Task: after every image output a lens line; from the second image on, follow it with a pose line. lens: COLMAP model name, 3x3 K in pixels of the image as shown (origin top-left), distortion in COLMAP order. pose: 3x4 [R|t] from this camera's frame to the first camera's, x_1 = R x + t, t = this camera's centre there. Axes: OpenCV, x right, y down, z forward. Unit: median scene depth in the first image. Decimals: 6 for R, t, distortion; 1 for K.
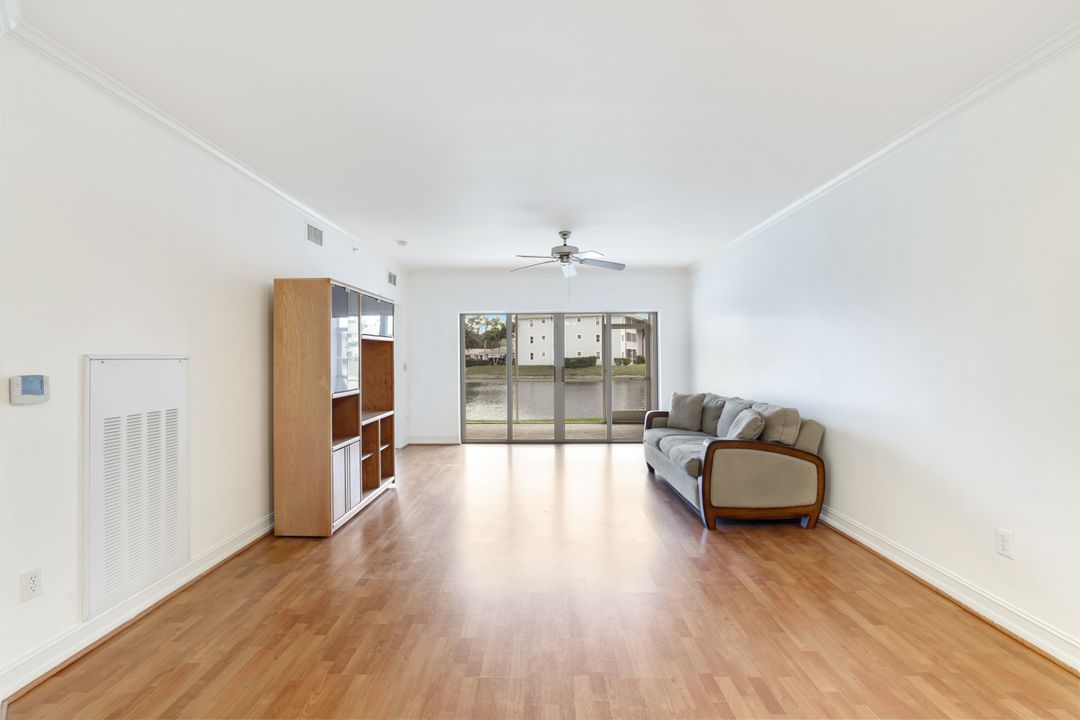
lens RADIAL K [[466.6, 0, 538.6], [0, 466.6, 354.1], [0, 0, 1]] dist [-0.002959, 0.000825]
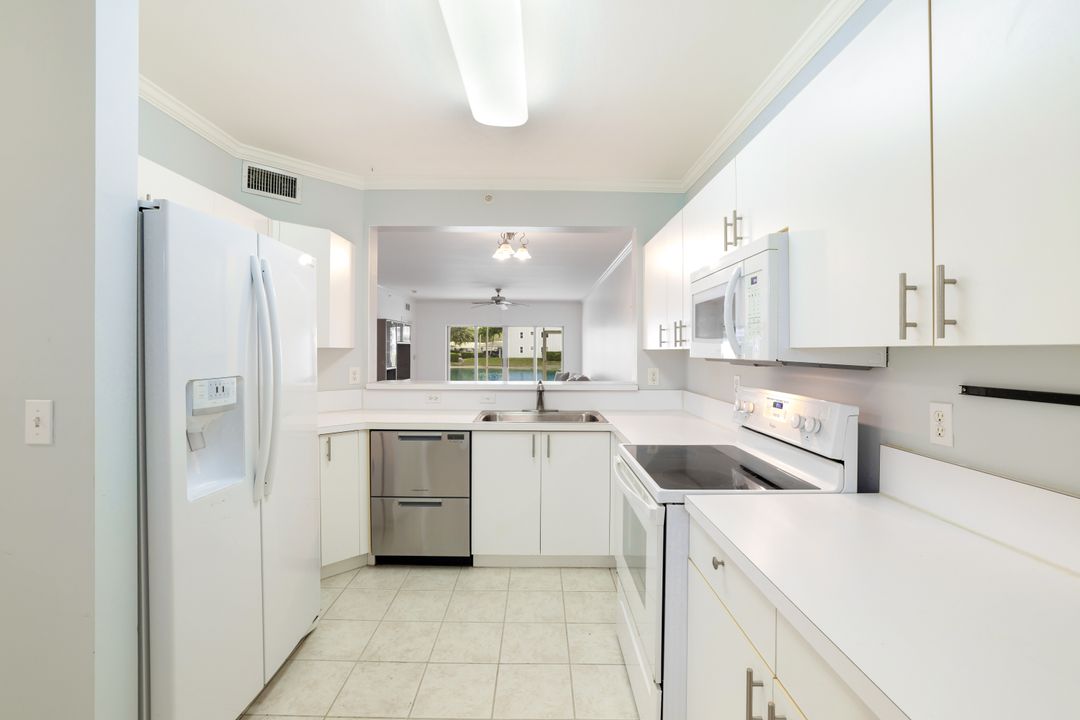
lens RADIAL K [[464.9, 0, 547.5], [0, 464.9, 355.5], [0, 0, 1]] dist [-0.046675, 0.000500]
pose [[0.999779, 0.010630, 0.018125, 0.033647], [-0.010957, 0.999777, 0.018049, -0.003126], [-0.017929, -0.018244, 0.999673, -0.139558]]
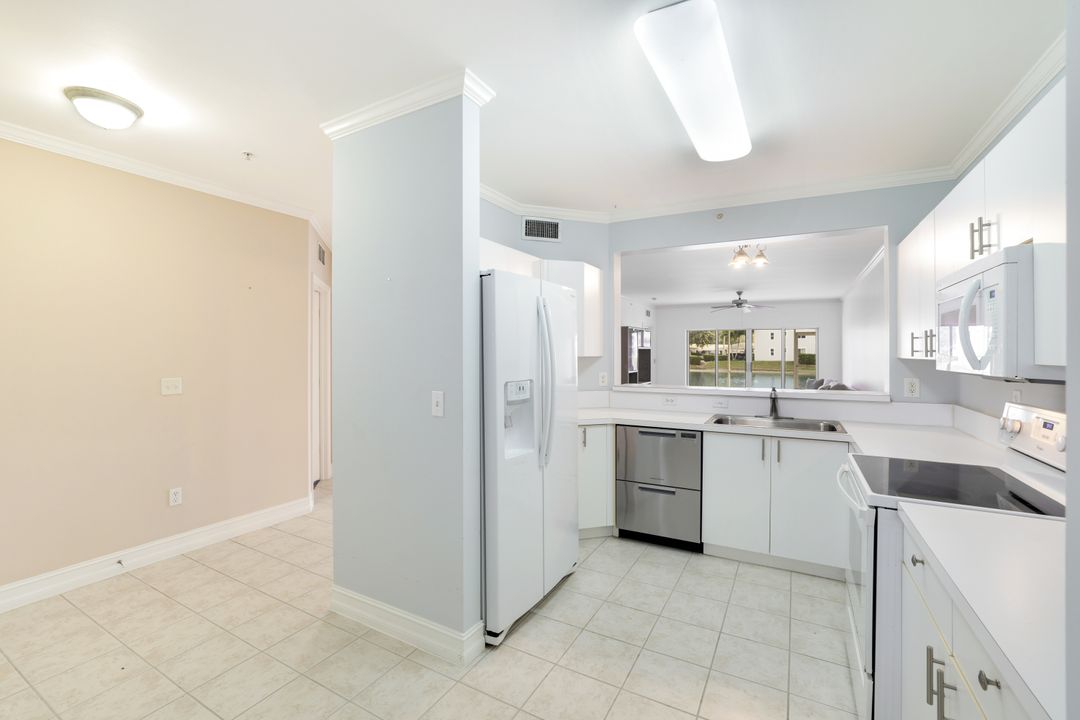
lens RADIAL K [[466.6, 0, 538.6], [0, 466.6, 354.1], [0, 0, 1]] dist [-0.002959, 0.000825]
pose [[0.874011, 0.006740, -0.485859, 0.038843], [-0.000219, 0.999909, 0.013479, -0.004866], [0.485906, -0.011674, 0.873933, -0.155807]]
